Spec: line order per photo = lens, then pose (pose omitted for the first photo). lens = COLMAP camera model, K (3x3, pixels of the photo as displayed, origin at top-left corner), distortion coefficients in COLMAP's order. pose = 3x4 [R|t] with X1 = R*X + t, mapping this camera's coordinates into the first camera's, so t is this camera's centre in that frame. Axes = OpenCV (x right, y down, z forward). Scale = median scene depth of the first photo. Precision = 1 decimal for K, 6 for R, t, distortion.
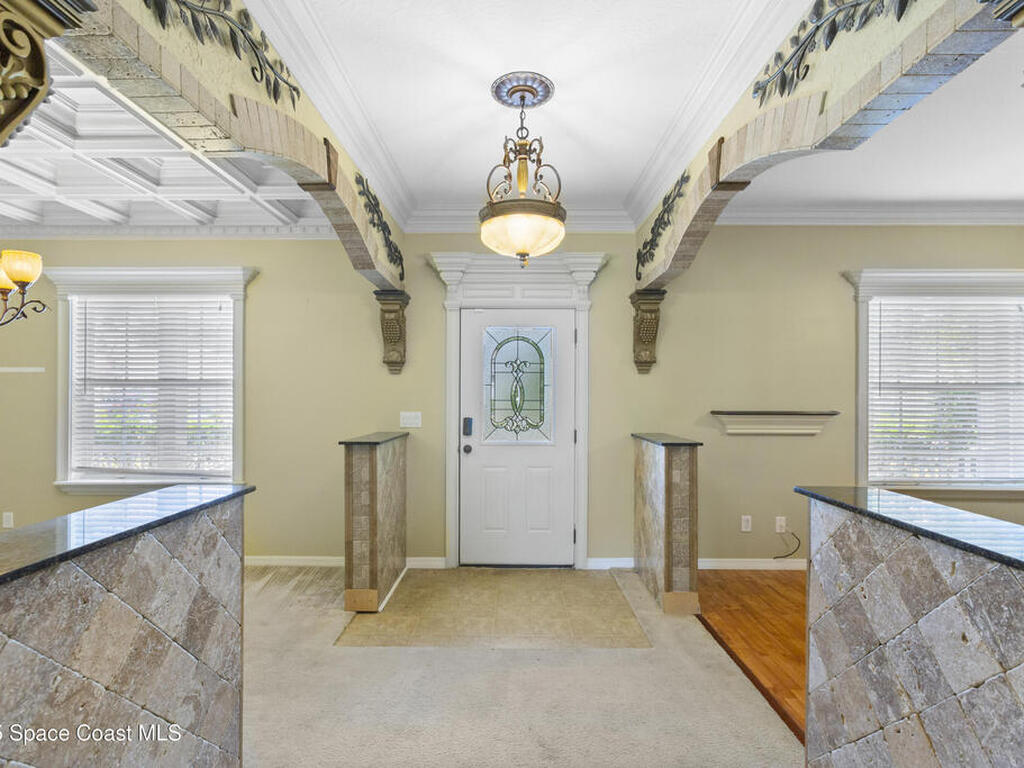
lens RADIAL K [[516.1, 0, 507.5], [0, 516.1, 376.9], [0, 0, 1]] dist [0.000942, 0.000855]
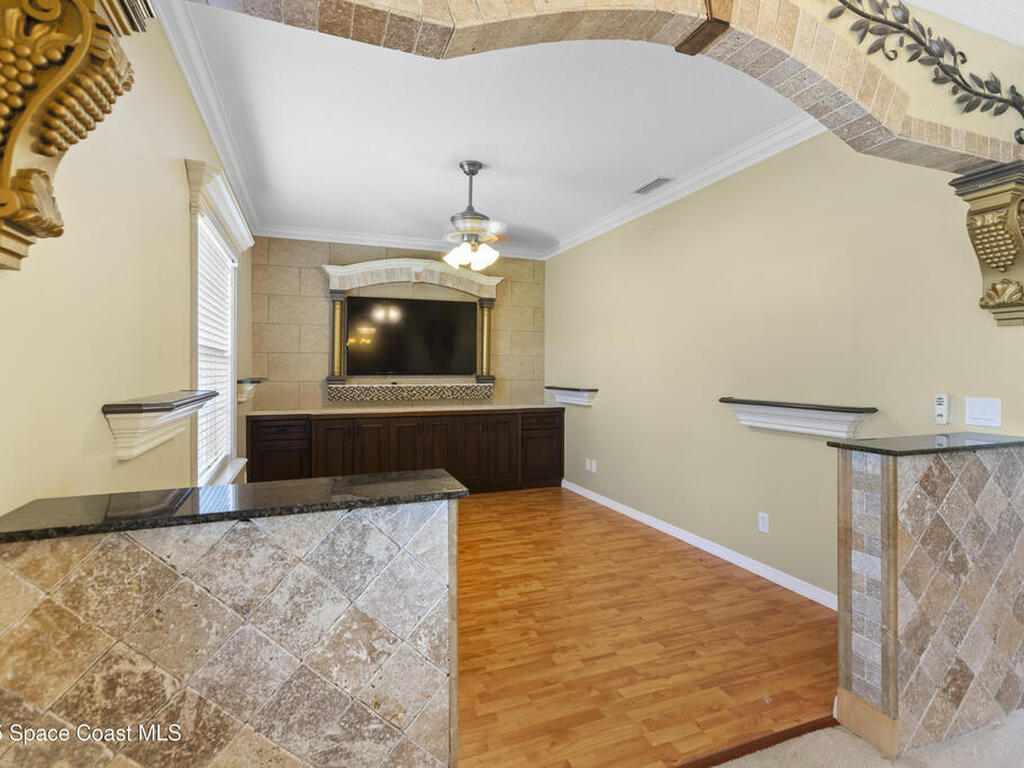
lens RADIAL K [[516.1, 0, 507.5], [0, 516.1, 376.9], [0, 0, 1]] dist [0.000942, 0.000855]
pose [[0.387266, 0.002038, -0.921966, 0.078221], [0.035033, 0.999243, 0.016924, 0.020113], [0.921302, -0.038853, 0.386901, 0.337932]]
